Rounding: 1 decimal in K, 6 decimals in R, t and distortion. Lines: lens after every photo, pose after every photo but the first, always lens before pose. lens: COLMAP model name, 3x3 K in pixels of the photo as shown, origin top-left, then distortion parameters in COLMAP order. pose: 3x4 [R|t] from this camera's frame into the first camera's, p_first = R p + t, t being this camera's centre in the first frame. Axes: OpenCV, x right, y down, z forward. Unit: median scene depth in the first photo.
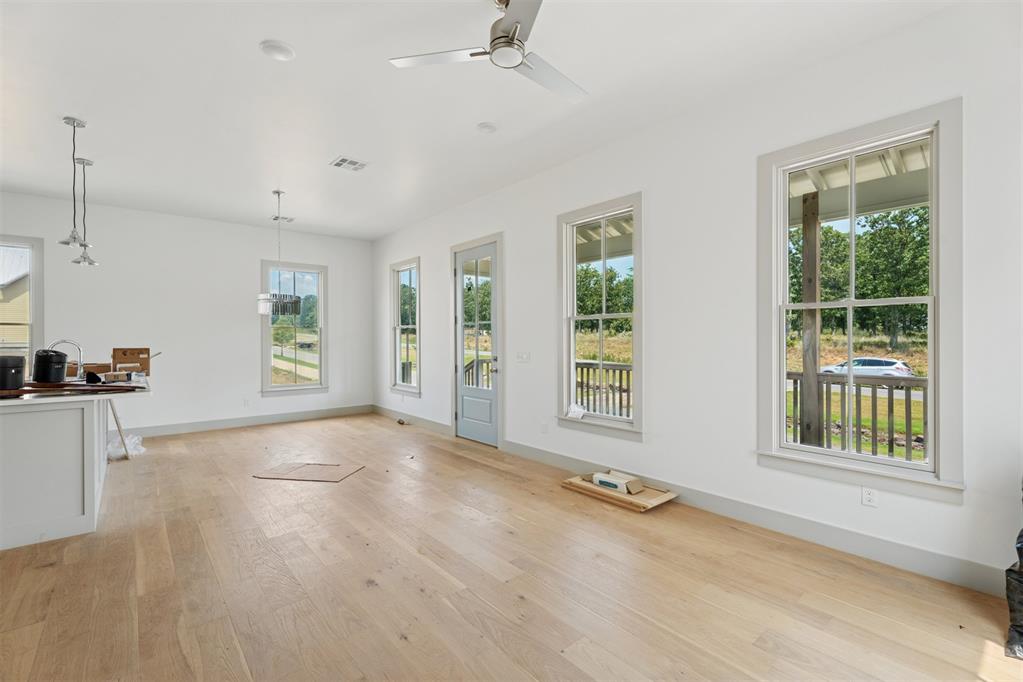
lens RADIAL K [[457.2, 0, 511.3], [0, 457.2, 342.5], [0, 0, 1]] dist [0.005092, -0.000089]
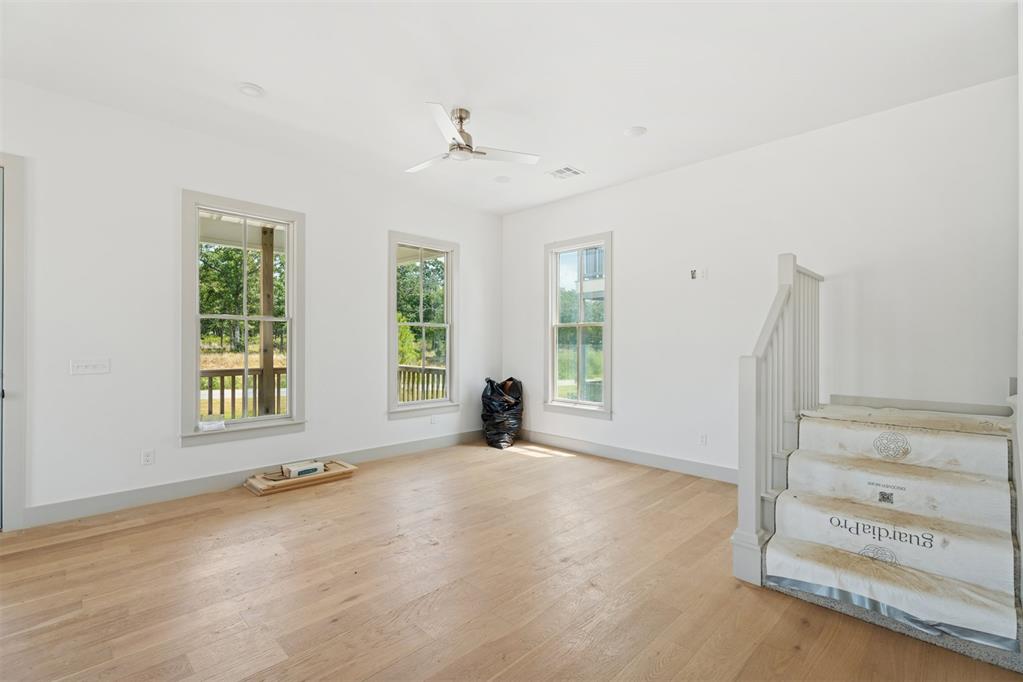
lens RADIAL K [[457.2, 0, 511.6], [0, 457.2, 343.5], [0, 0, 1]] dist [0.005092, -0.000089]
pose [[-0.091437, 0.000883, 0.995810, -0.887624], [-0.000219, 1.000000, -0.000907, -0.001522], [-0.995811, -0.000301, -0.091436, 0.567738]]
